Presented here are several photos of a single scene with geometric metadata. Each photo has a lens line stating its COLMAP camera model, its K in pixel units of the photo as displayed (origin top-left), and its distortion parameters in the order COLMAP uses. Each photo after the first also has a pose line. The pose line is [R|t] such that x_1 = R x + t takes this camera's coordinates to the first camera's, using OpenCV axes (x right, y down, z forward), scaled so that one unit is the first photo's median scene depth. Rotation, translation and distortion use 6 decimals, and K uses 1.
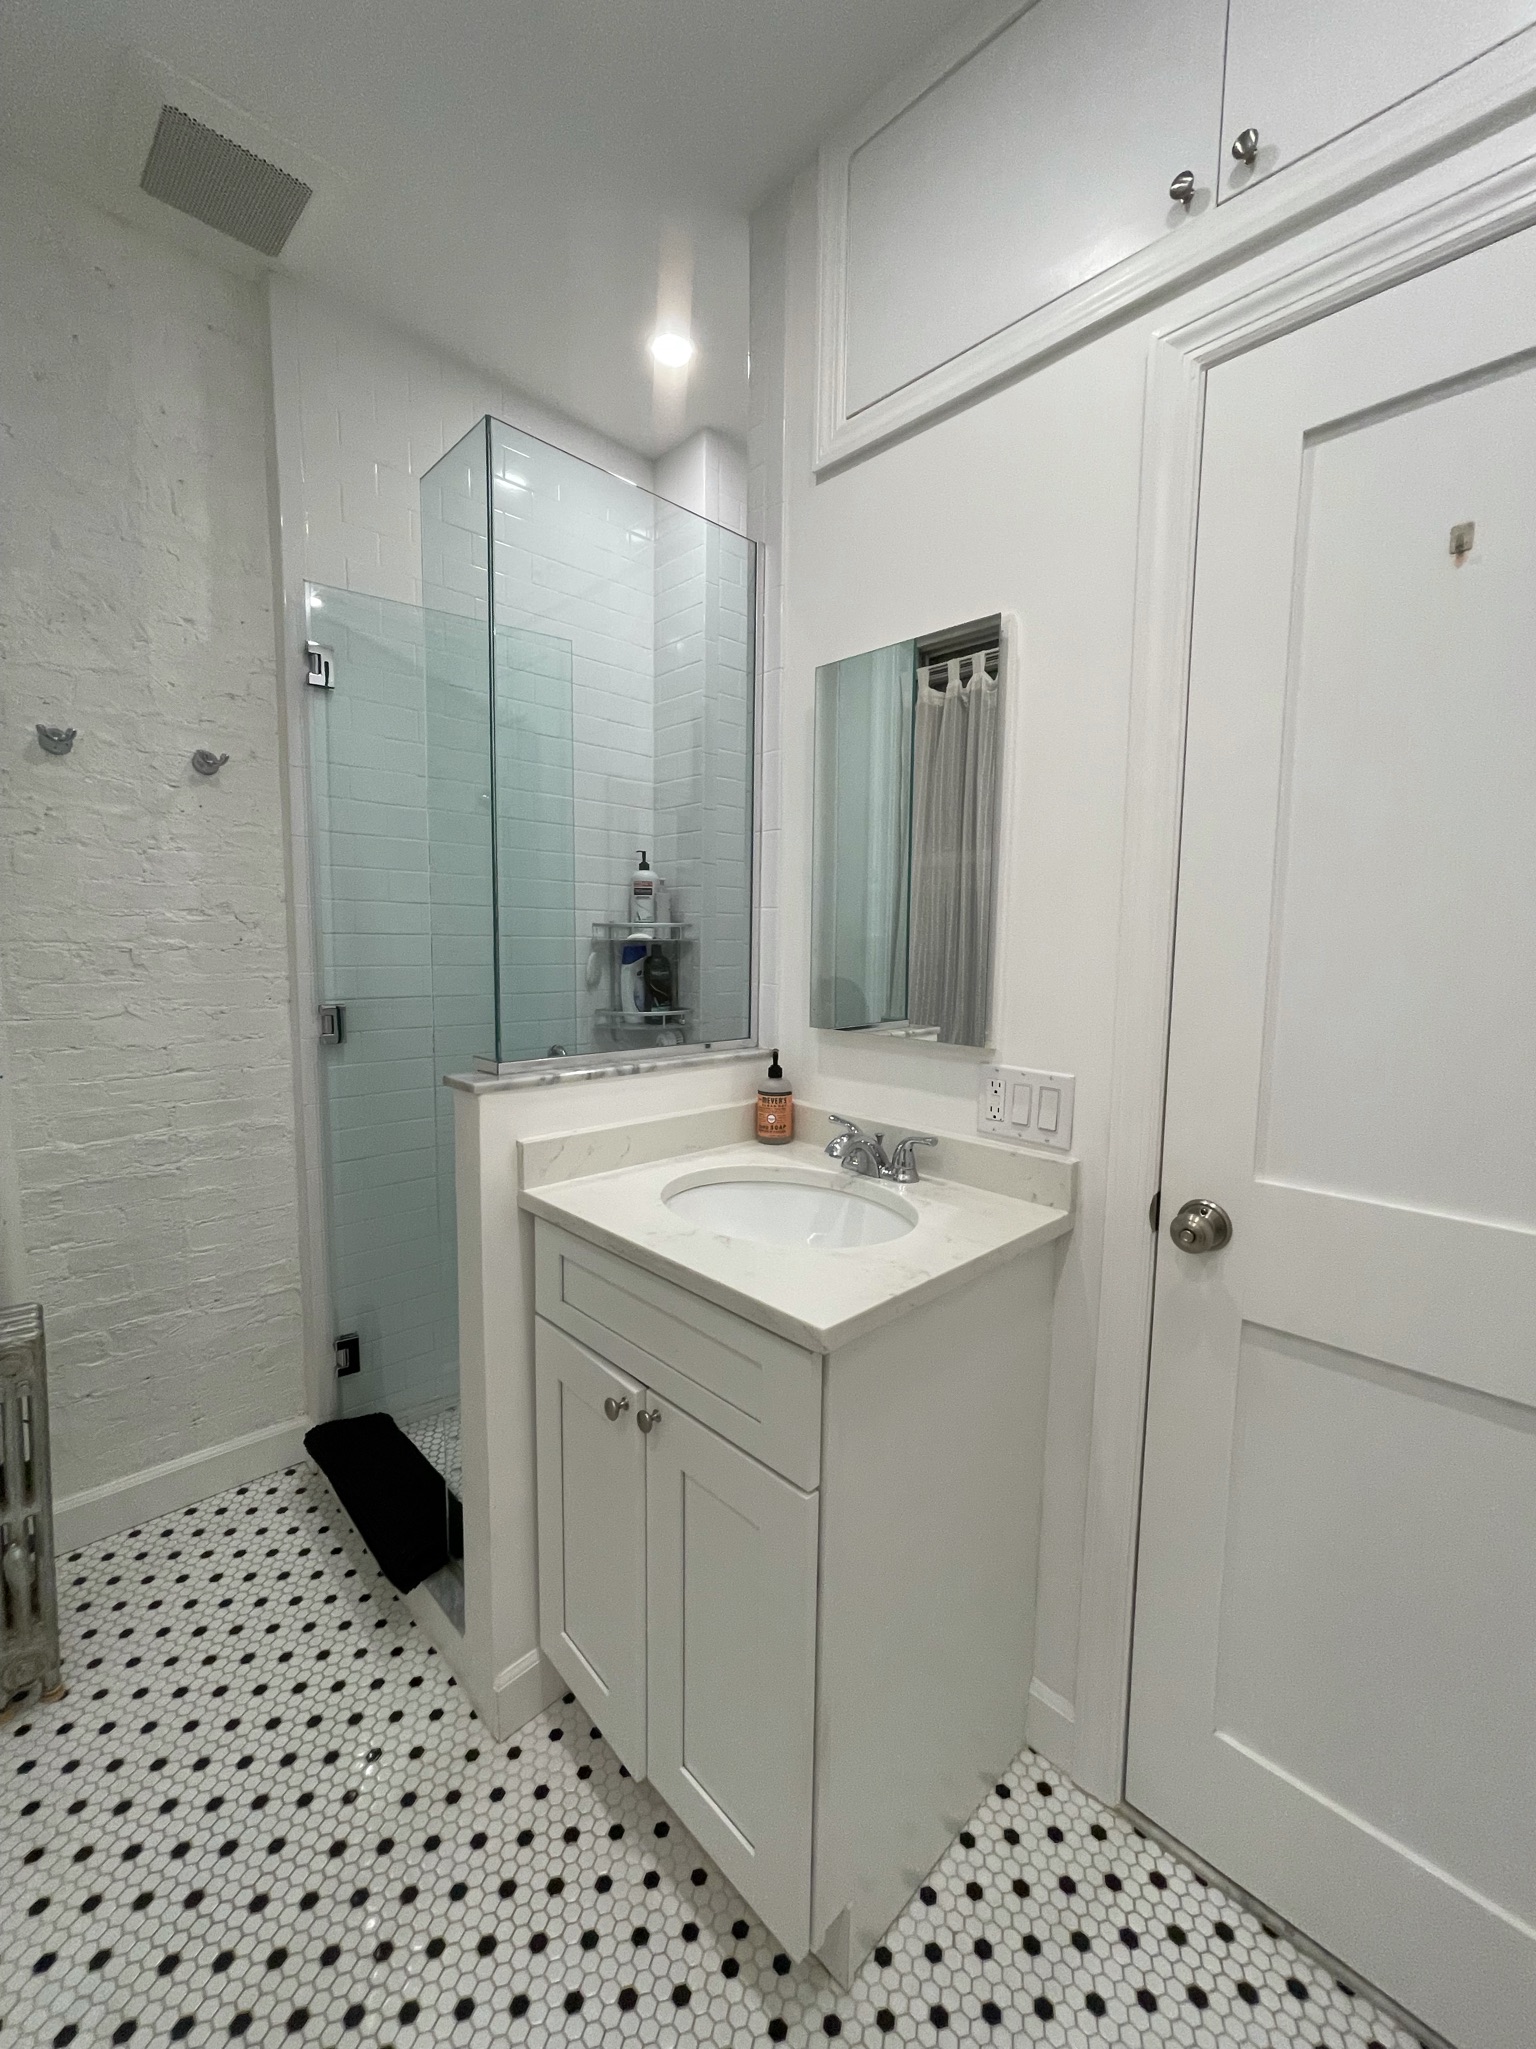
lens RADIAL K [[827.0, 0, 771.0], [0, 827.0, 1022.0], [0, 0, 1]] dist [0.000333, 0.000151]
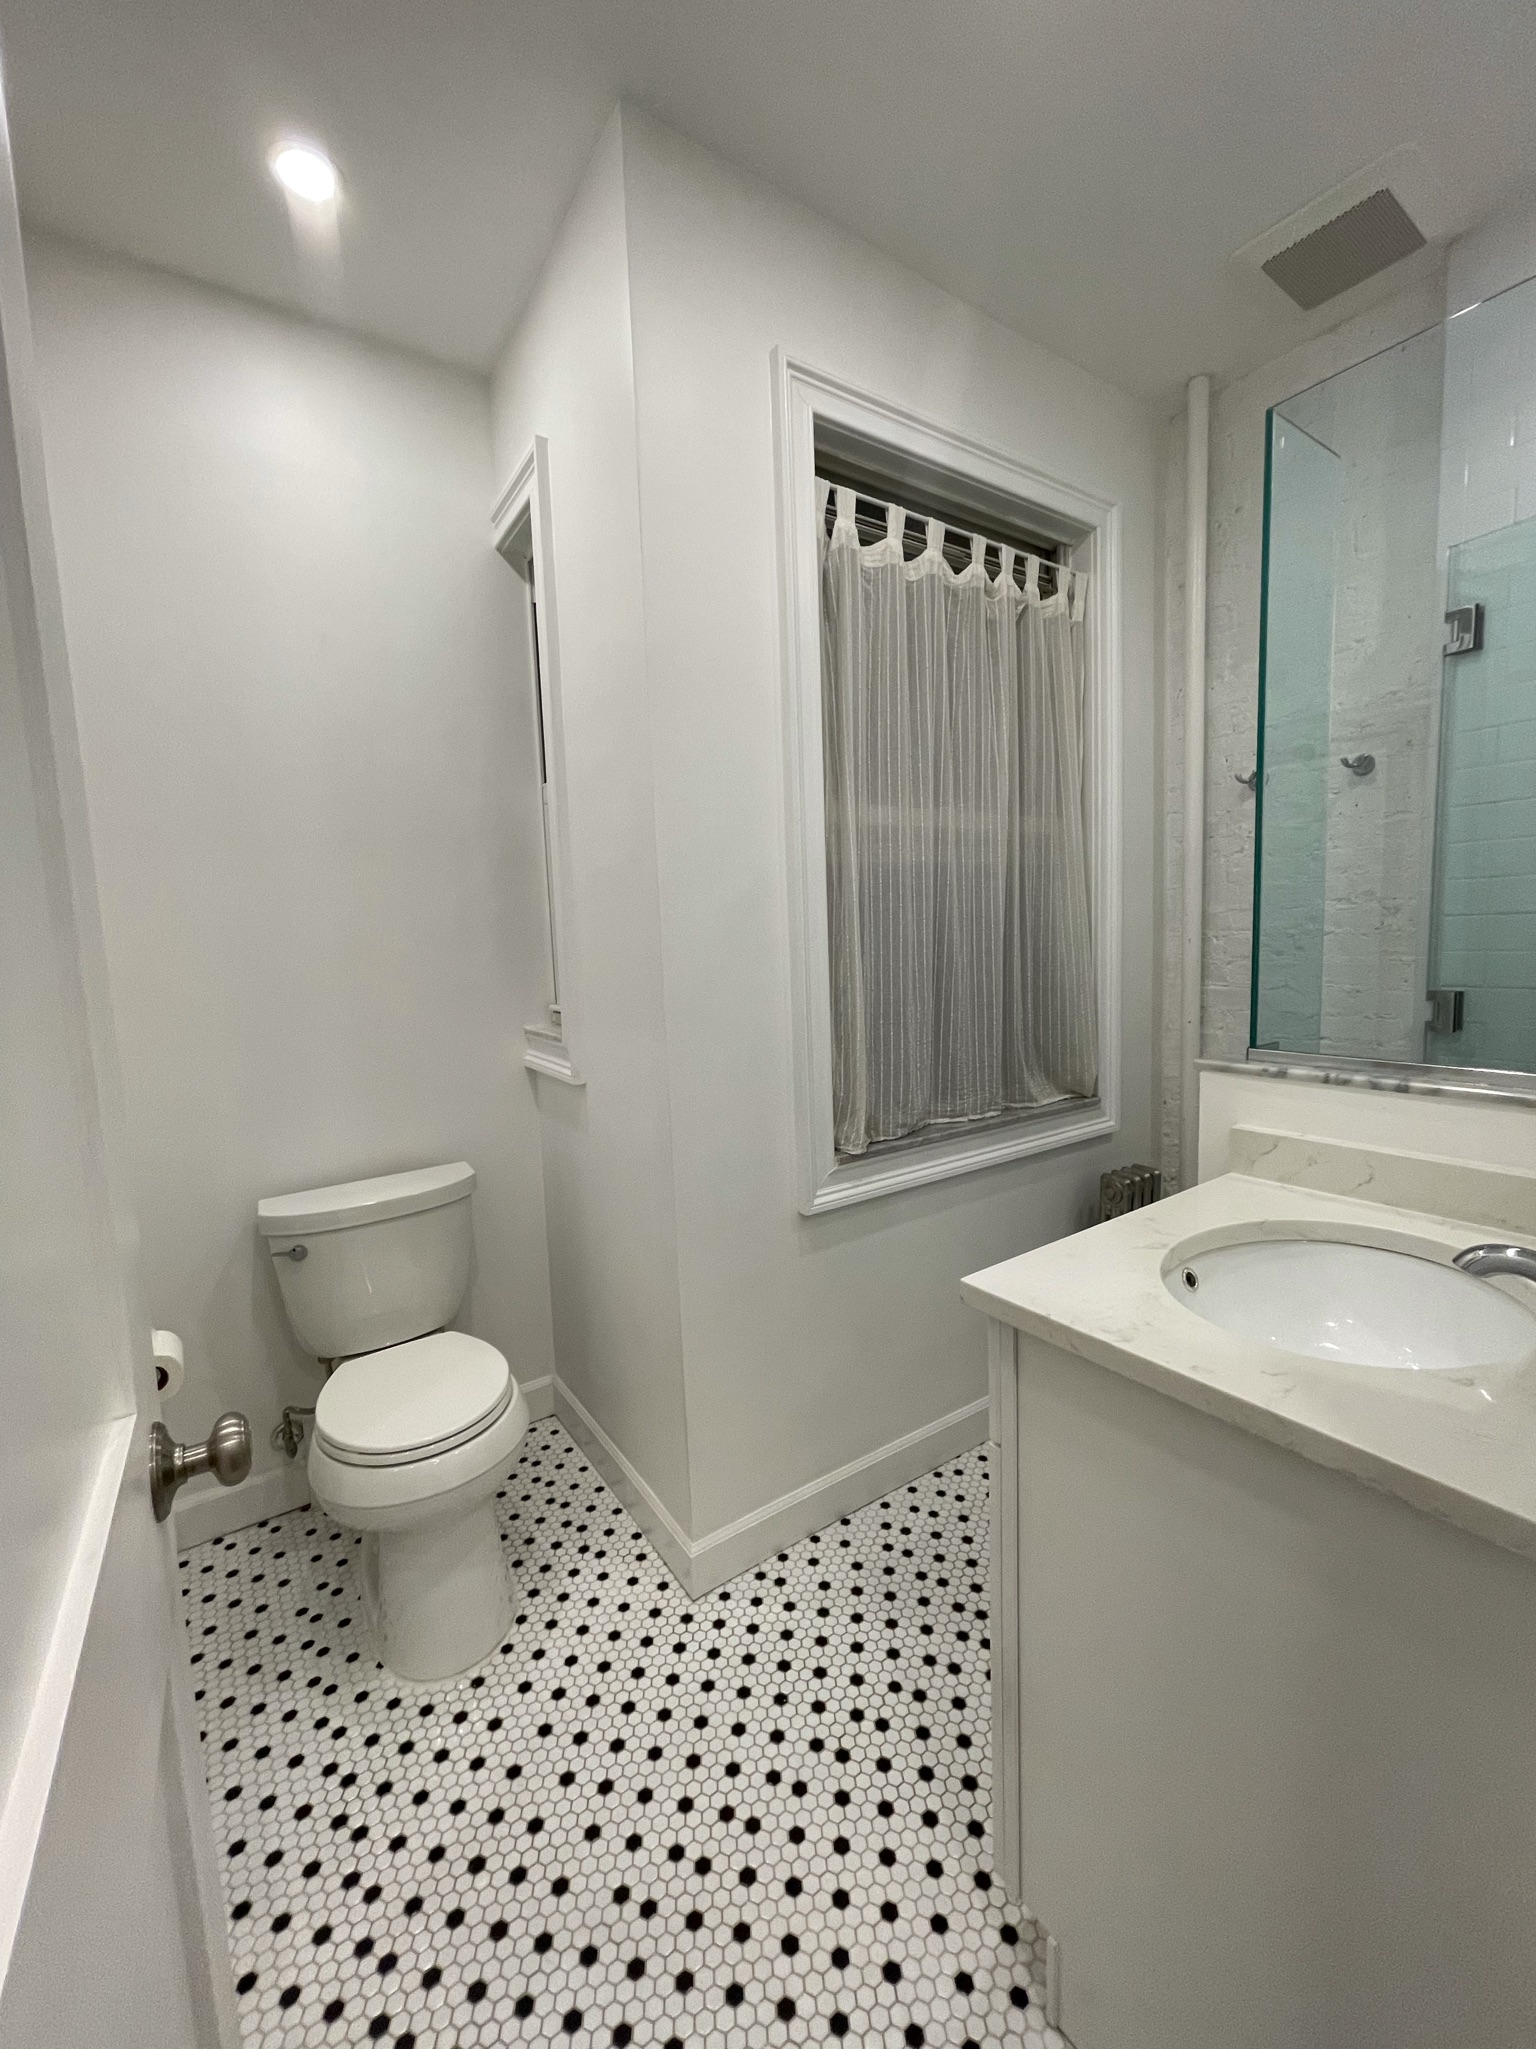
lens RADIAL K [[827.0, 0, 772.3], [0, 827.0, 1020.8], [0, 0, 1]] dist [0.000333, 0.000151]
pose [[-0.172329, 0.094769, -0.980470, 0.710608], [-0.065117, 0.992088, 0.107338, -0.050741], [0.982885, 0.082343, -0.164795, 0.539592]]
